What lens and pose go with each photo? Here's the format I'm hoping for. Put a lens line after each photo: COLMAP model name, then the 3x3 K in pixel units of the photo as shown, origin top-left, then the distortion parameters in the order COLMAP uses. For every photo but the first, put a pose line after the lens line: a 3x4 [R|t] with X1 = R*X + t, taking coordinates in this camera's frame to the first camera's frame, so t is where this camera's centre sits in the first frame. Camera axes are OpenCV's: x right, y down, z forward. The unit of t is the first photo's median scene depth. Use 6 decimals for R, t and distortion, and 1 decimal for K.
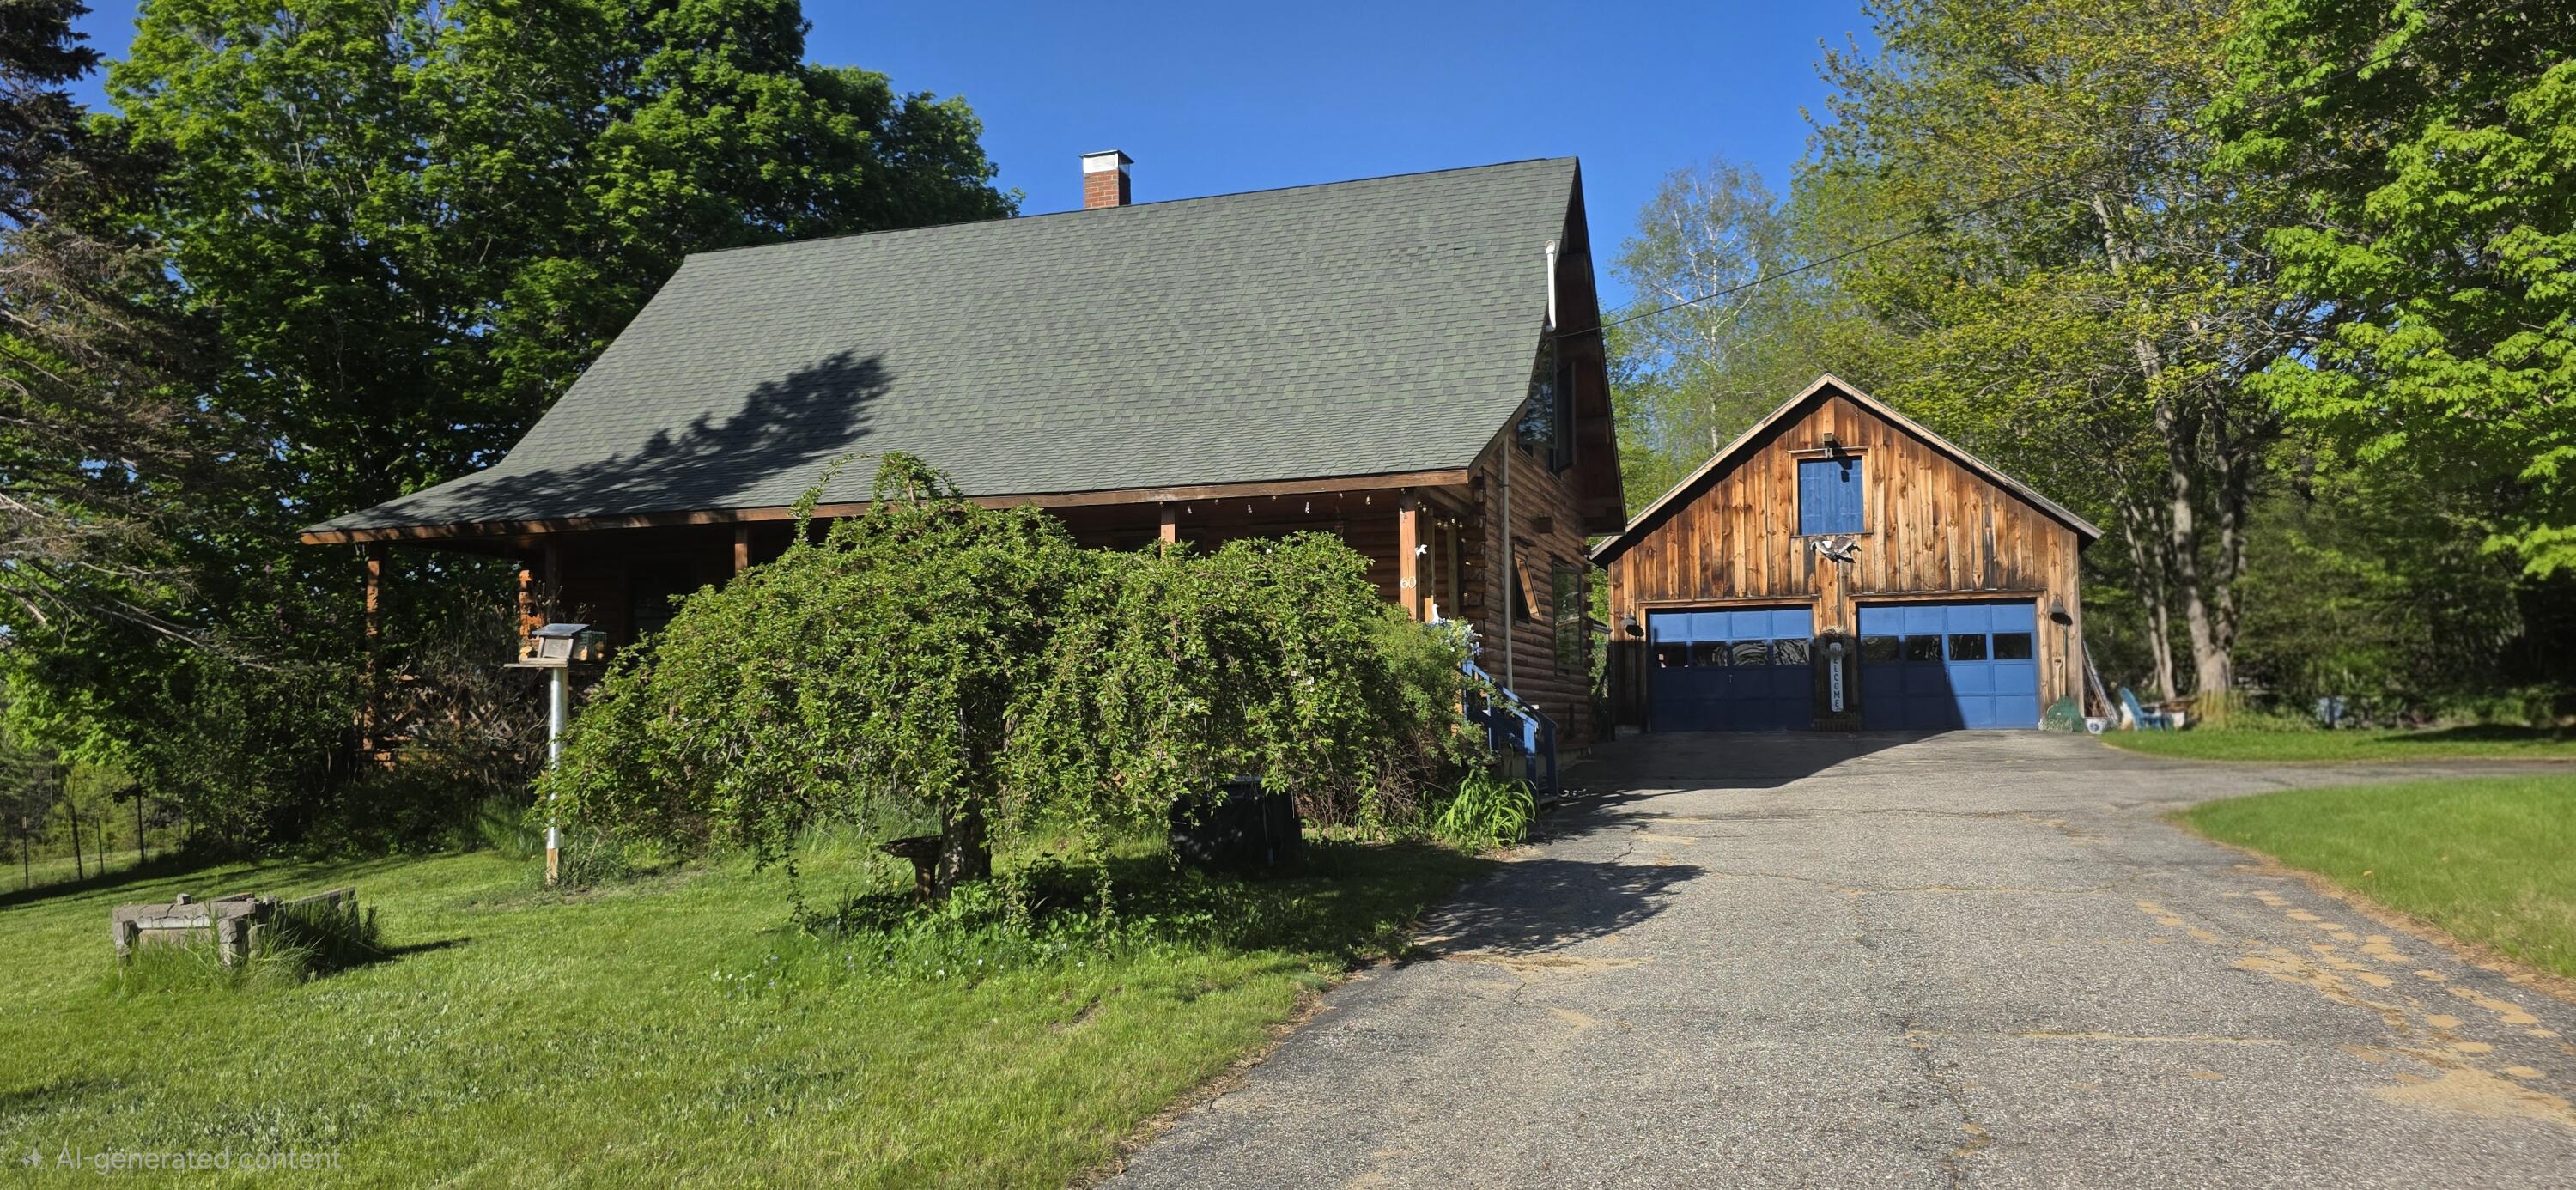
lens RADIAL K [[1734.6, 0, 1290.4], [0, 1734.6, 610.4], [0, 0, 1]] dist [0.040513, -0.011047]
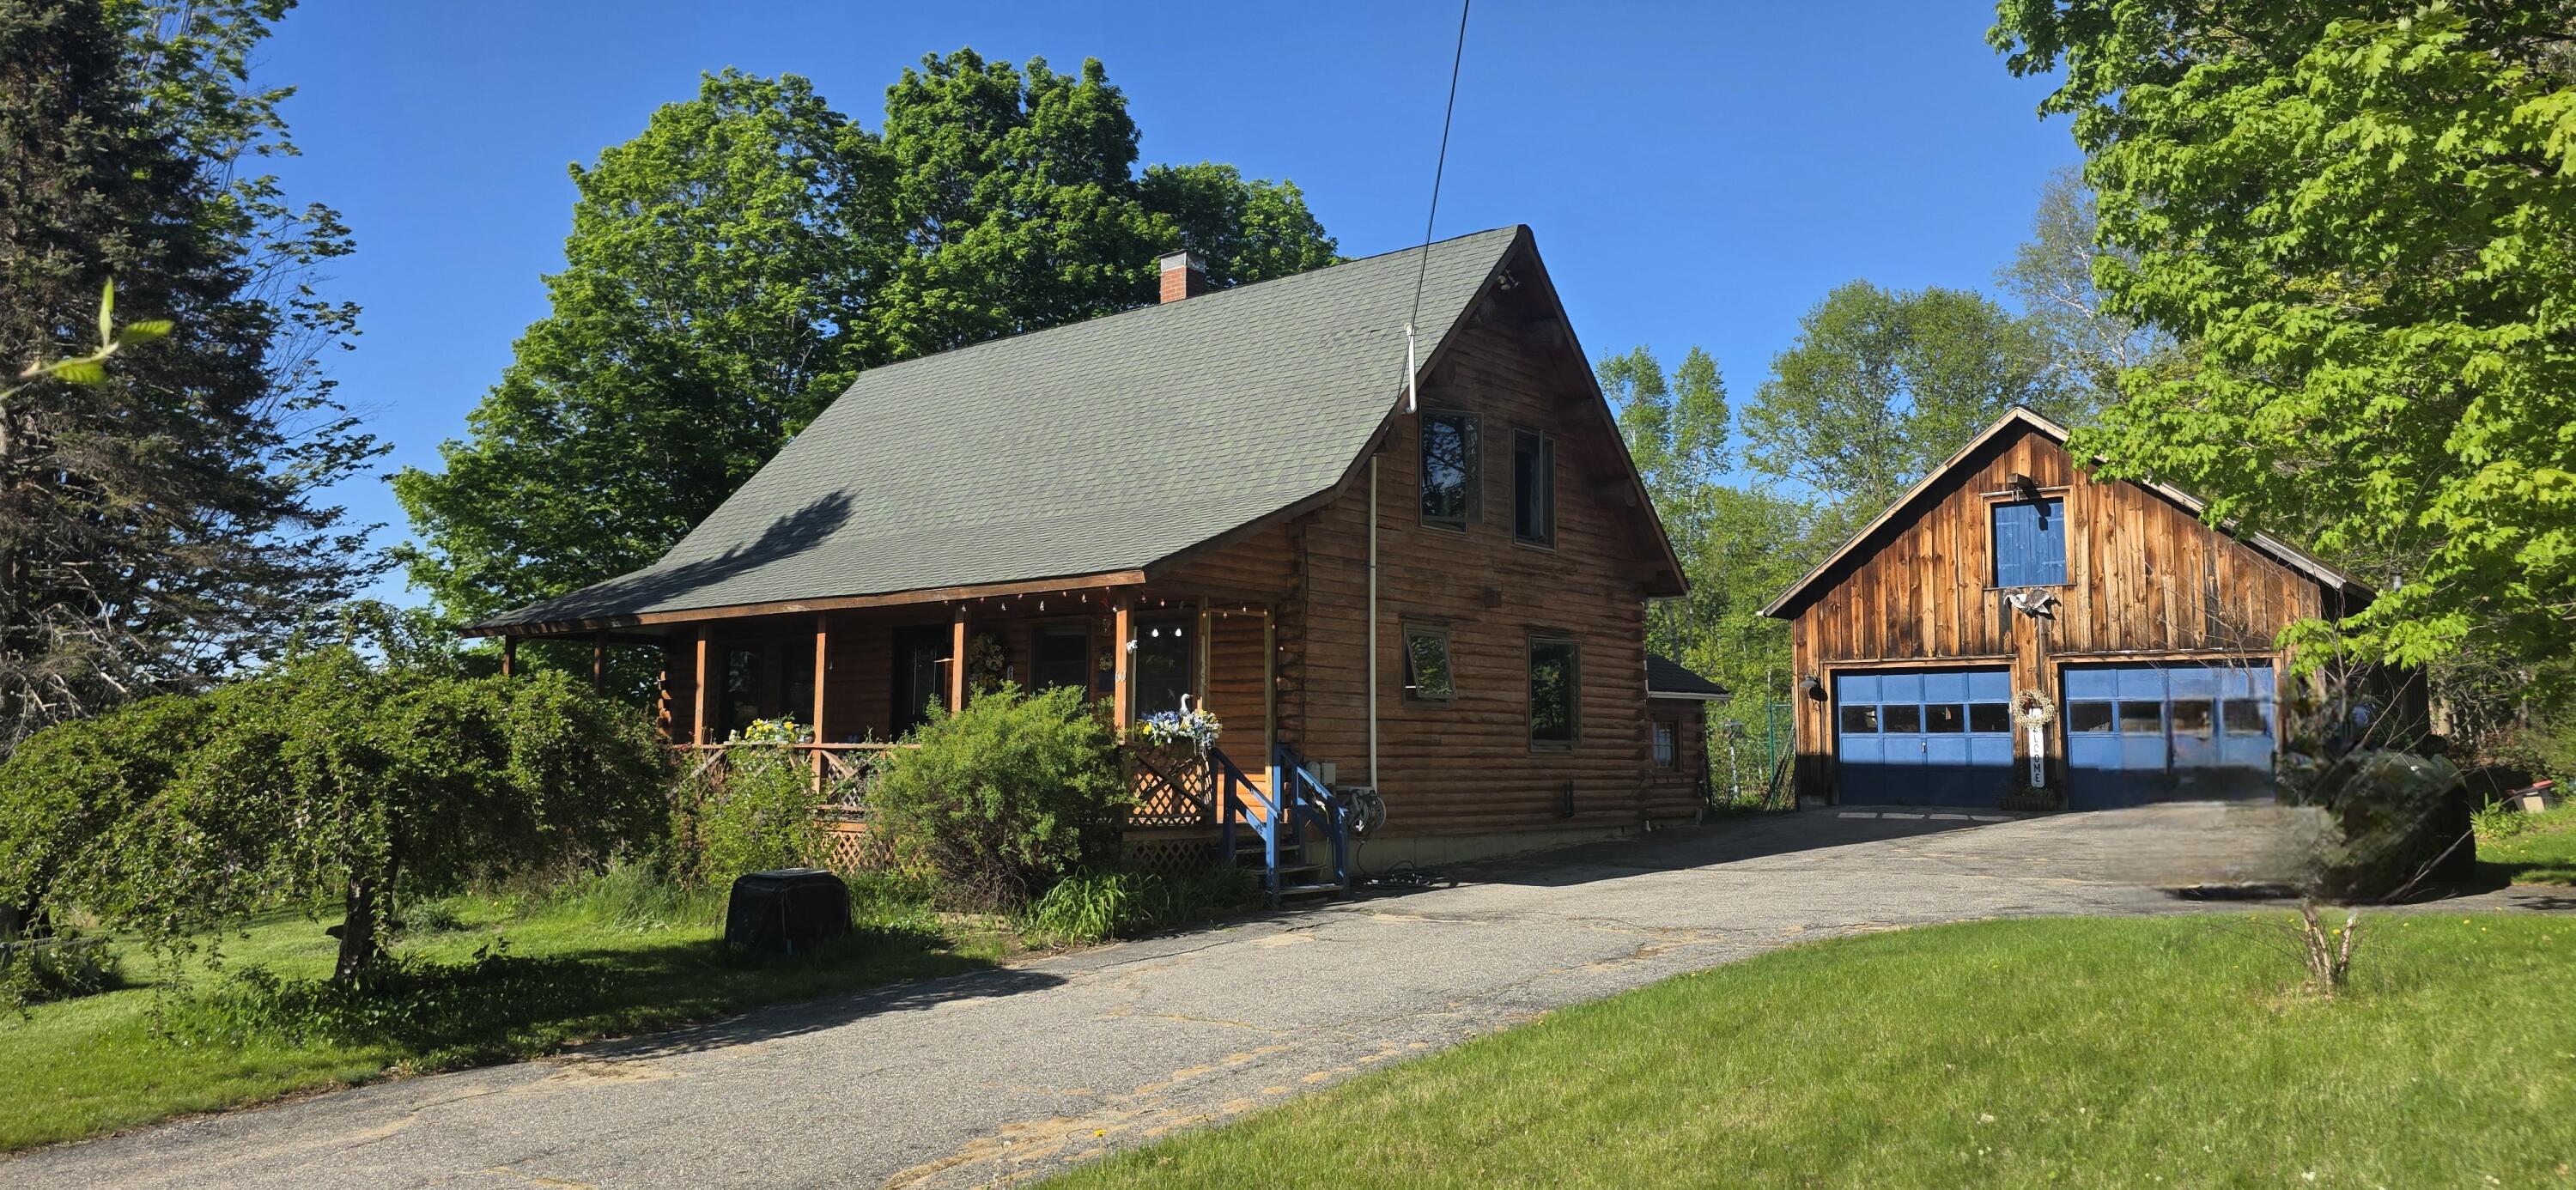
lens RADIAL K [[1734.6, 0, 1282.4], [0, 1734.6, 566.7], [0, 0, 1]] dist [0.040513, -0.011047]
pose [[0.932422, -0.025929, -0.360439, 0.273061], [0.010602, 0.998956, -0.044436, -0.017769], [0.361215, 0.037612, 0.931724, 0.031641]]
